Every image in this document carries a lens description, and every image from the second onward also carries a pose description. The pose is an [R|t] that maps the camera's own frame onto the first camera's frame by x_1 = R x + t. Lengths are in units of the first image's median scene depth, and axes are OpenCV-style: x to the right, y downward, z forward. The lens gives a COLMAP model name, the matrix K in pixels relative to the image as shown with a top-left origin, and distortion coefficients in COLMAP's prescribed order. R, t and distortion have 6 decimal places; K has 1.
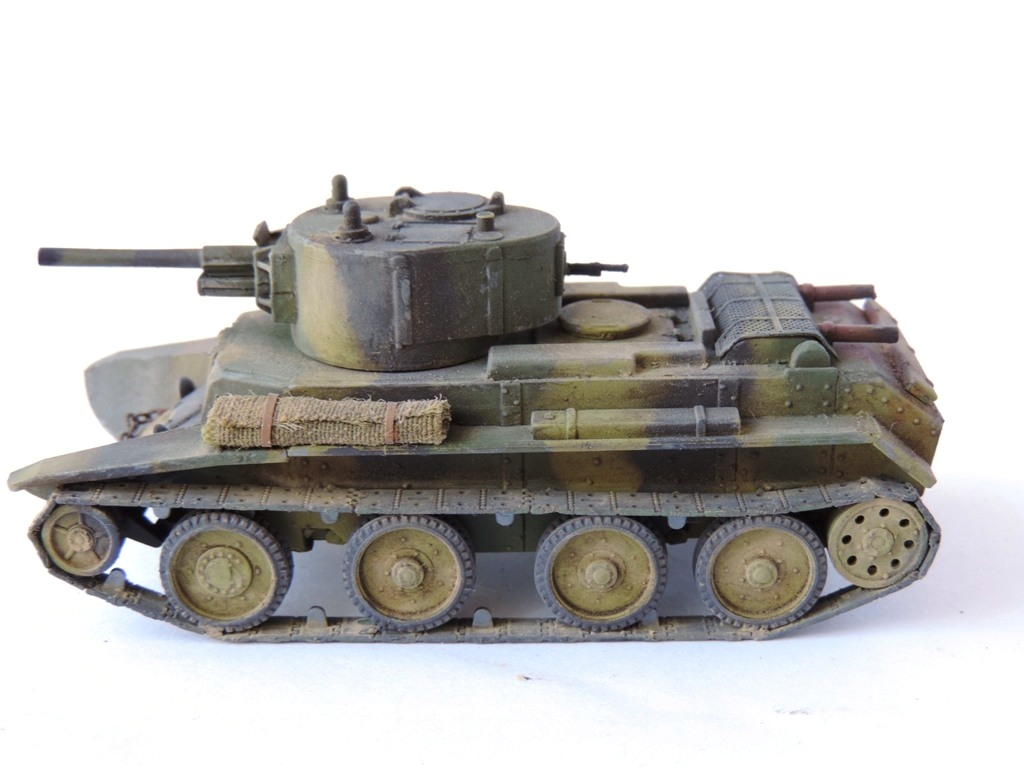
lens RADIAL K [[1636.7, 0, 512.0], [0, 1636.7, 384.0], [0, 0, 1]] dist [-0.023184, 0.013961]
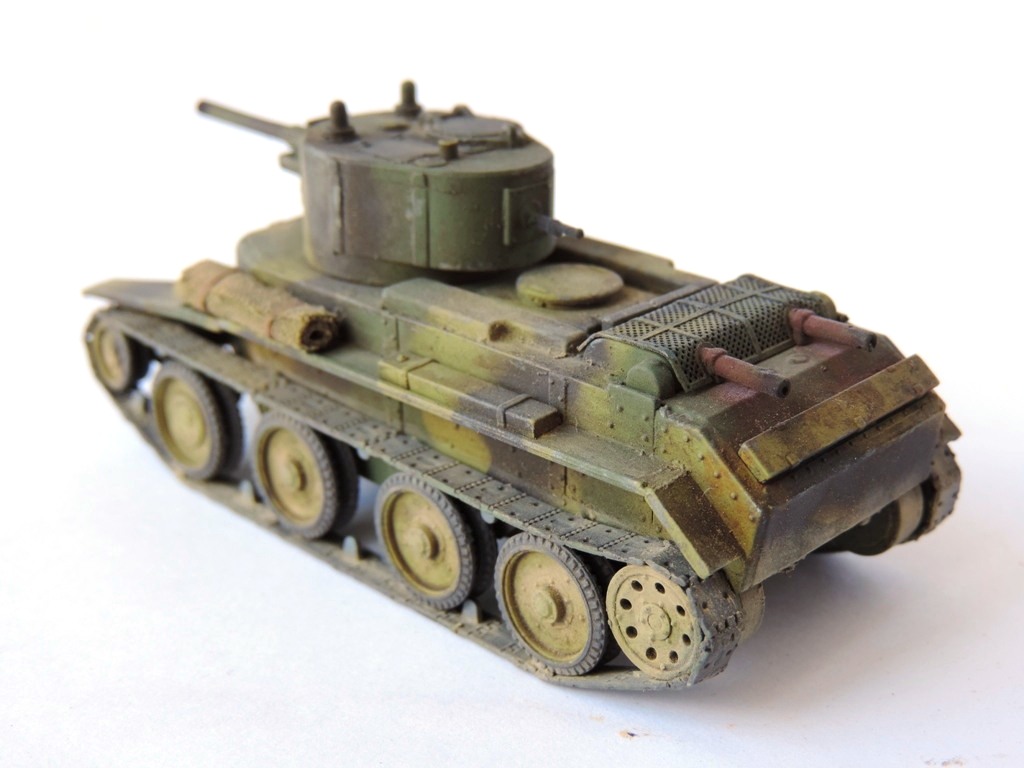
lens RADIAL K [[1636.7, 0, 512.0], [0, 1636.7, 384.0], [0, 0, 1]] dist [-0.023184, 0.013961]
pose [[0.695437, 0.278927, -0.662244, 0.678019], [-0.258762, 0.956972, 0.131331, -0.103758], [0.670380, 0.080031, 0.737689, 0.346522]]
